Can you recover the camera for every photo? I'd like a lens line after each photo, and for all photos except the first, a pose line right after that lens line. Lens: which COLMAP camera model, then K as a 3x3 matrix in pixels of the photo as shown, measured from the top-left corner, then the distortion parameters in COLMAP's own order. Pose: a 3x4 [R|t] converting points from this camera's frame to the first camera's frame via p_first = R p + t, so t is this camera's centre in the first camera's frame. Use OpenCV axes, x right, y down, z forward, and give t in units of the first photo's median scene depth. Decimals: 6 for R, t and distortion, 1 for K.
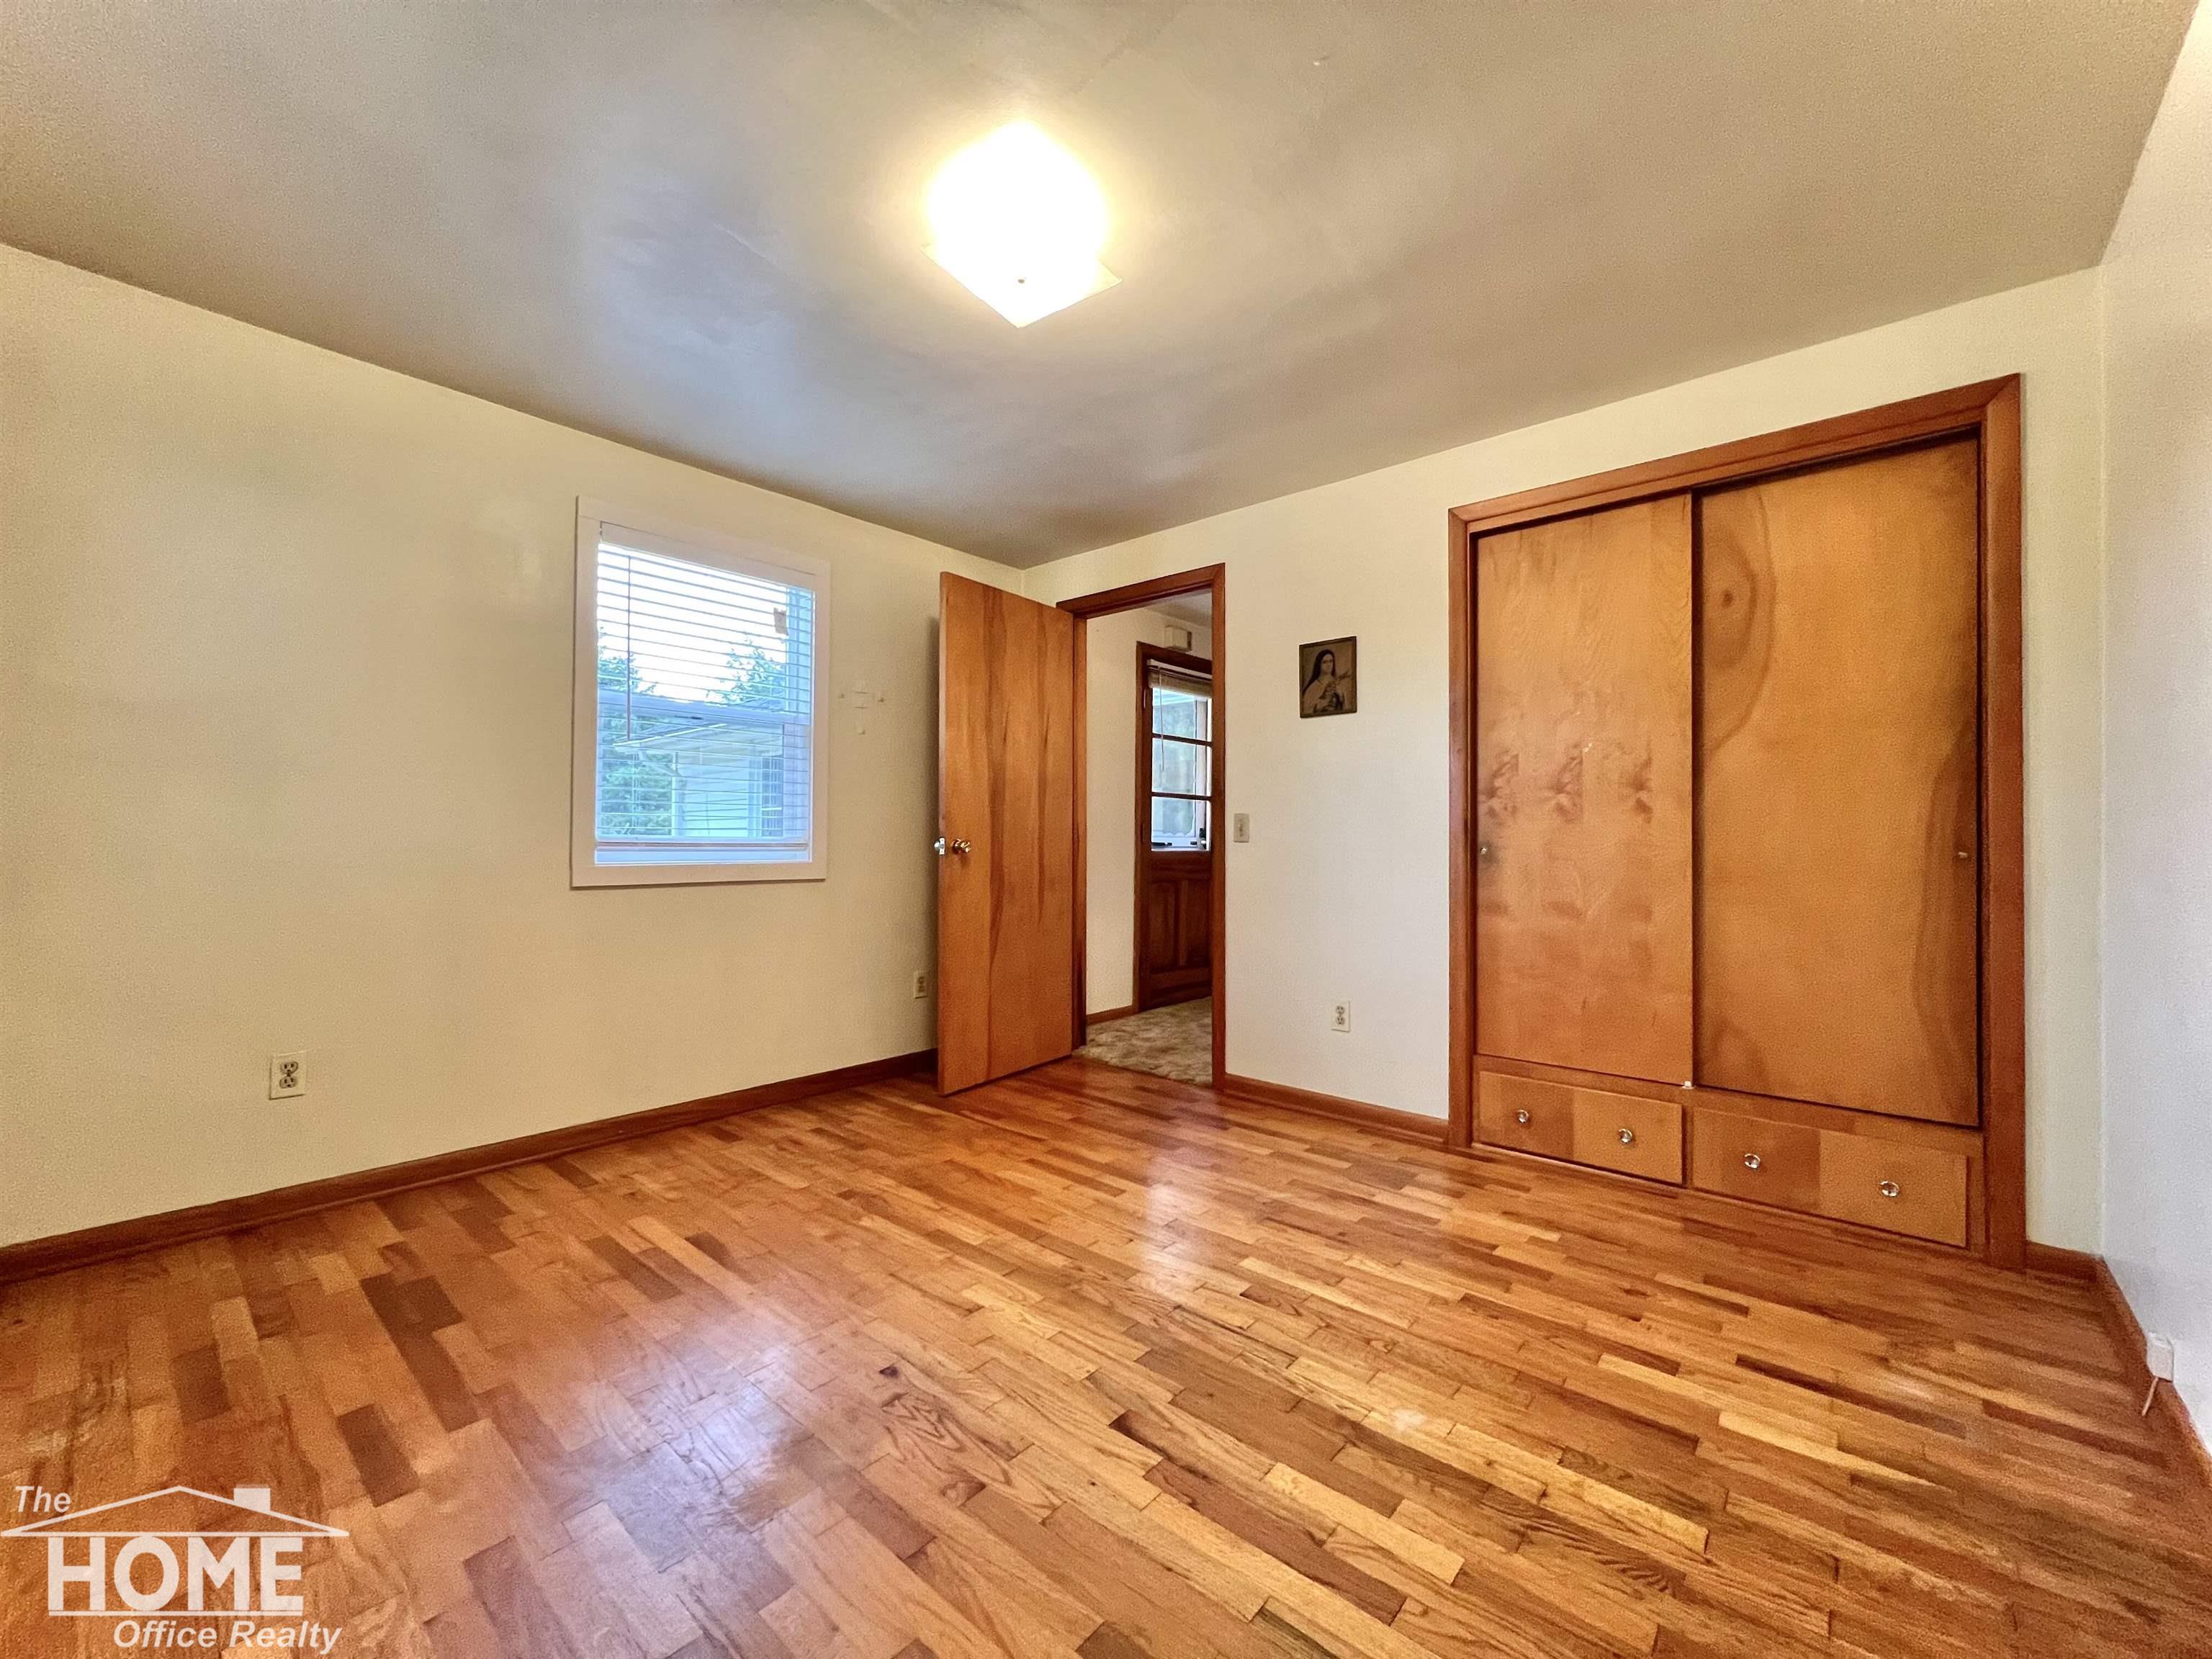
lens RADIAL K [[879.8, 0, 1106.8], [0, 879.8, 829.9], [0, 0, 1]] dist [-0.003505, 0.000679]
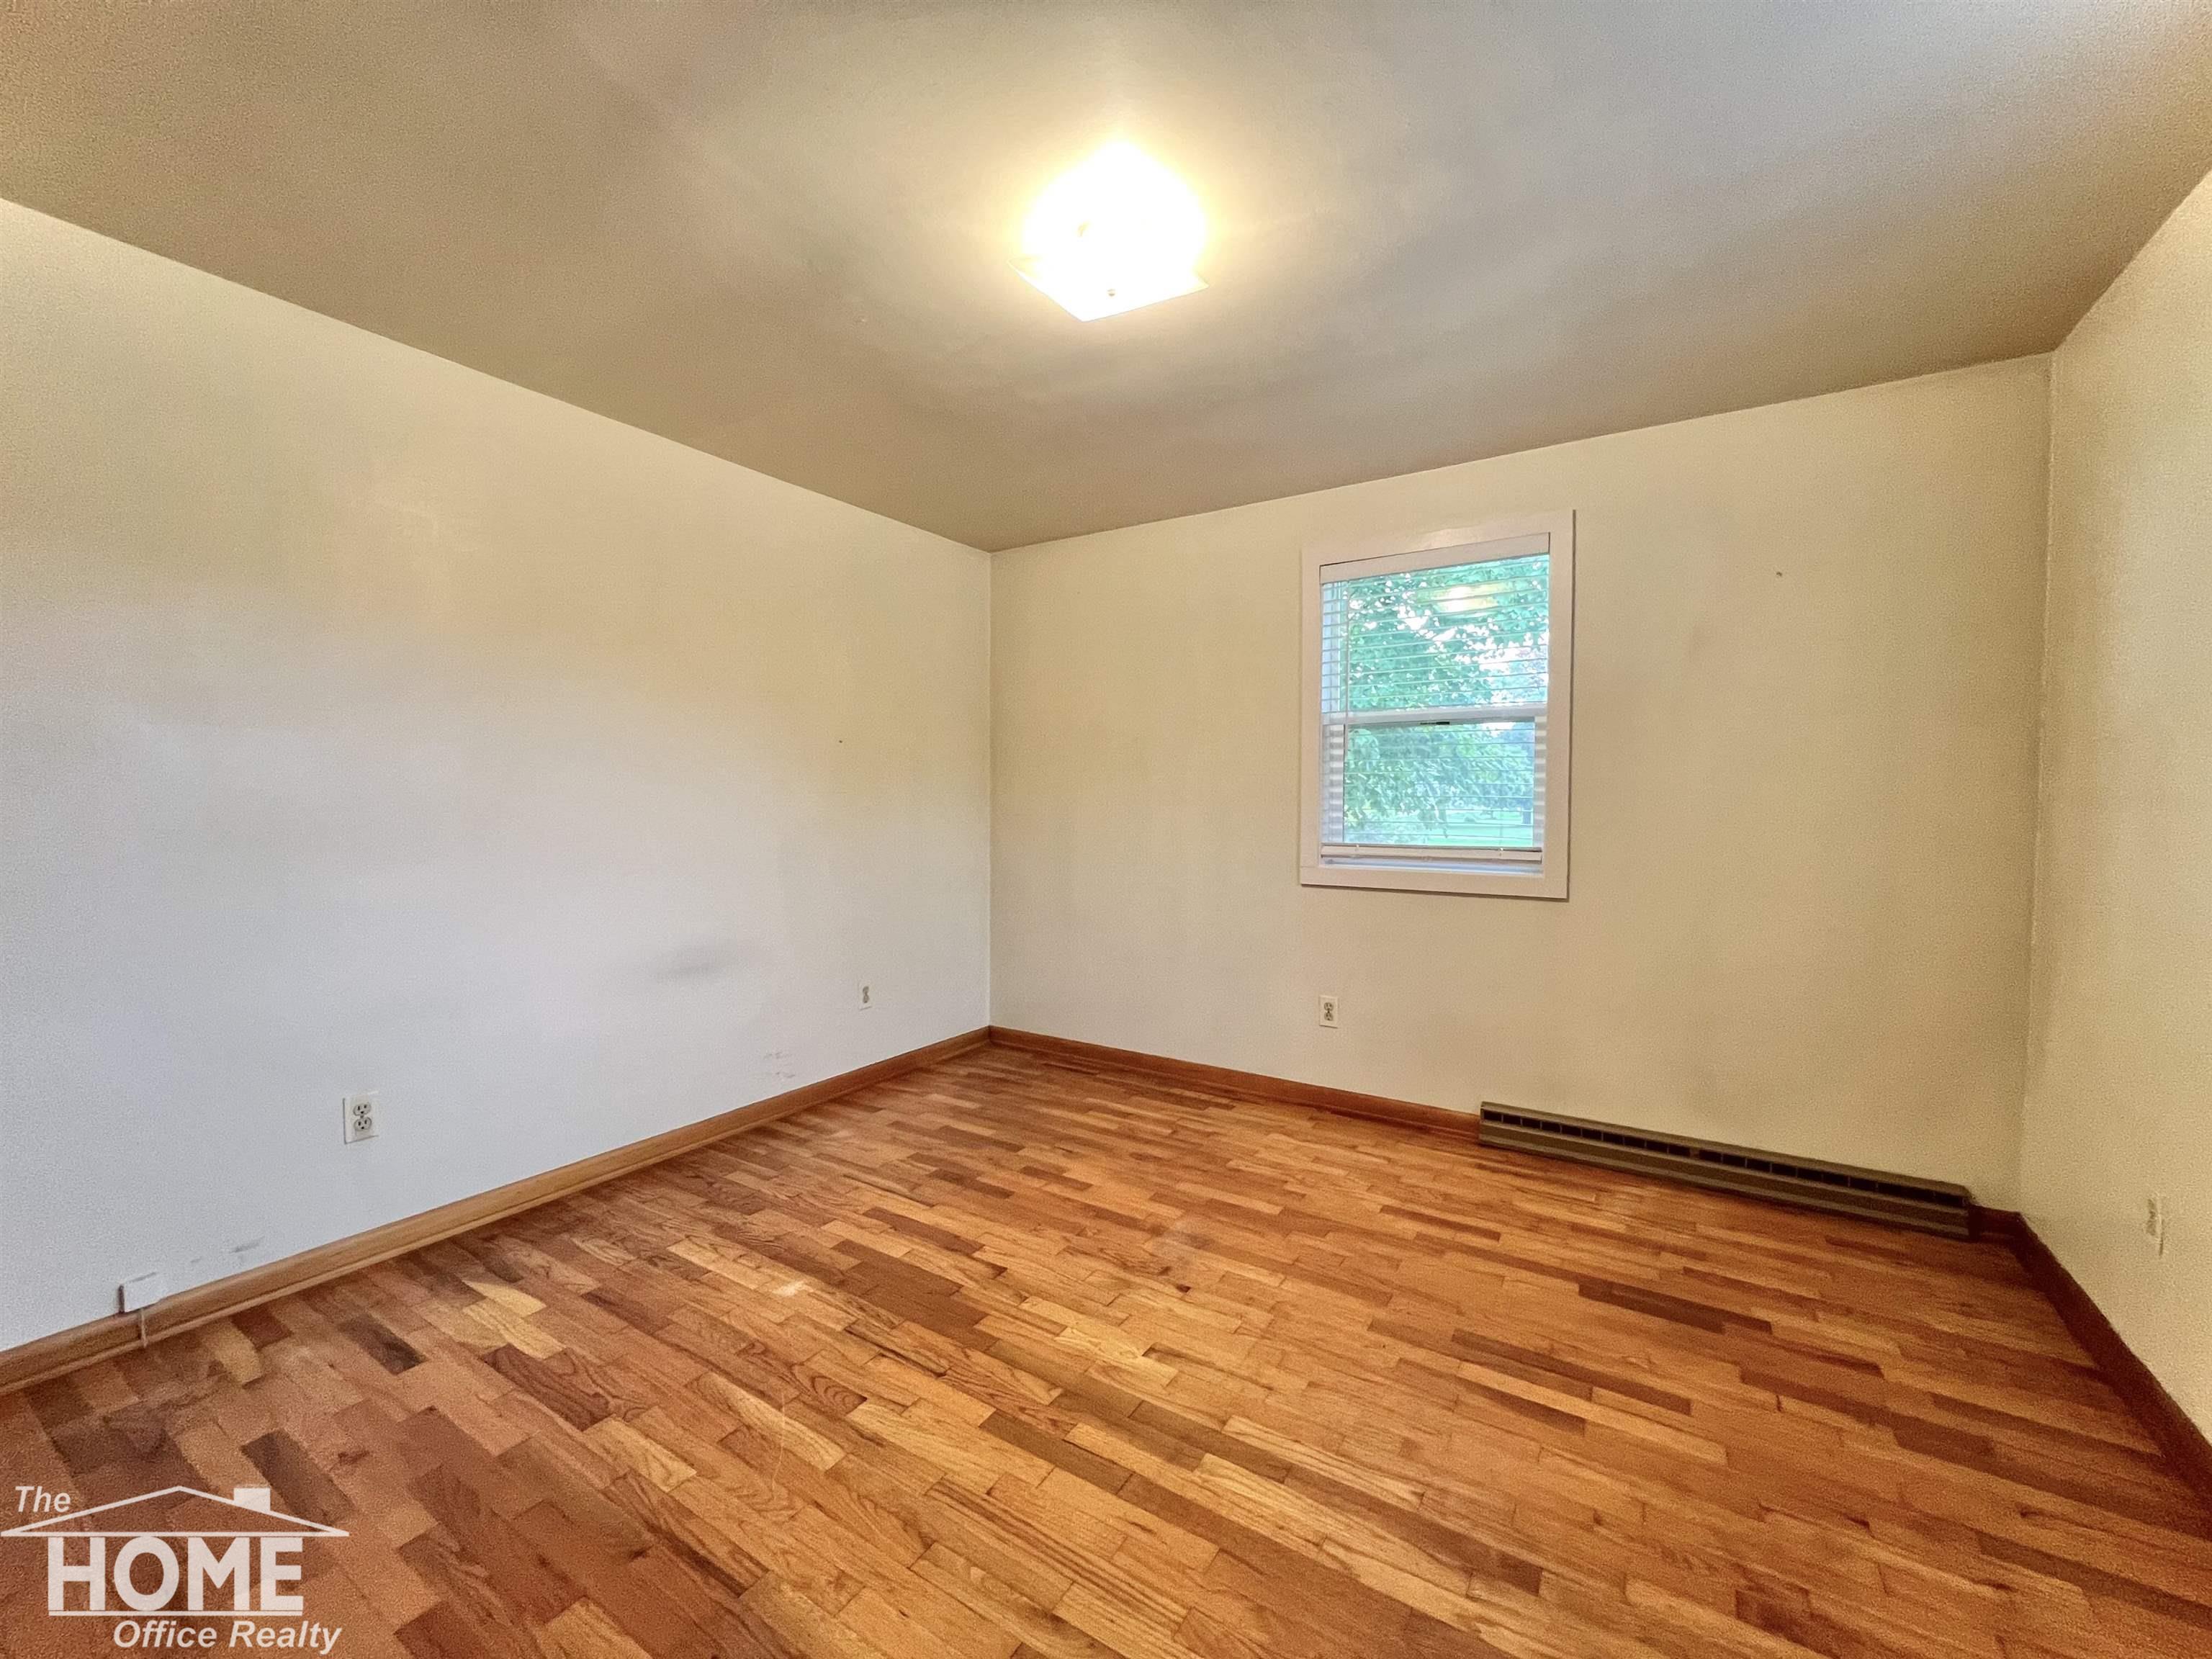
lens RADIAL K [[879.8, 0, 1105.6], [0, 879.8, 821.1], [0, 0, 1]] dist [-0.003505, 0.000679]
pose [[-0.988644, -0.005431, -0.150181, 0.057791], [-0.007343, 0.999899, 0.012181, -0.073313], [0.150100, 0.013146, -0.988583, 2.195962]]
